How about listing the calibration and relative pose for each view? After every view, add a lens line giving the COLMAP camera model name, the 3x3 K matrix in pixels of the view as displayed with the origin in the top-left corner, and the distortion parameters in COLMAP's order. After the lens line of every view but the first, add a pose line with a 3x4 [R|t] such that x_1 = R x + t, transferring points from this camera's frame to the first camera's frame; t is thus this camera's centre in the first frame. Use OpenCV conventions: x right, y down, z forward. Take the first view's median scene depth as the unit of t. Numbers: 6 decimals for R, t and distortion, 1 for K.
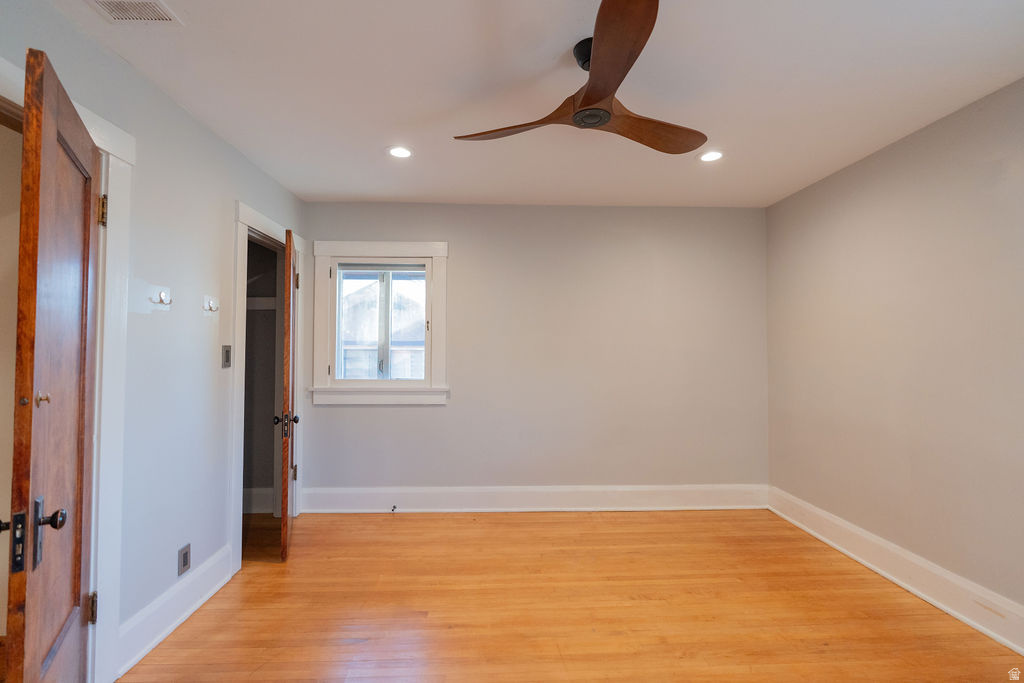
lens RADIAL K [[460.8, 0, 512.2], [0, 460.8, 345.7], [0, 0, 1]] dist [0.000145, 0.000245]
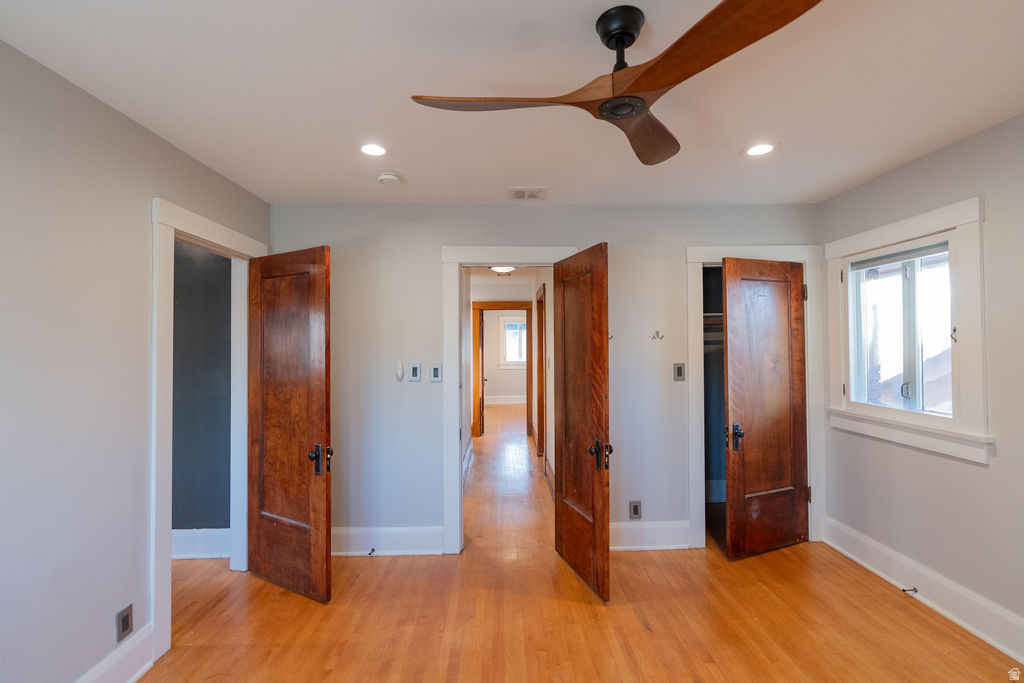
lens RADIAL K [[475.3, 0, 510.5], [0, 475.3, 338.1], [0, 0, 1]] dist [-0.018080, 0.006400]
pose [[-0.036452, -0.015262, -0.999219, 0.510121], [0.022088, 0.999627, -0.016074, -0.043120], [0.999091, -0.022656, -0.036101, 0.414366]]
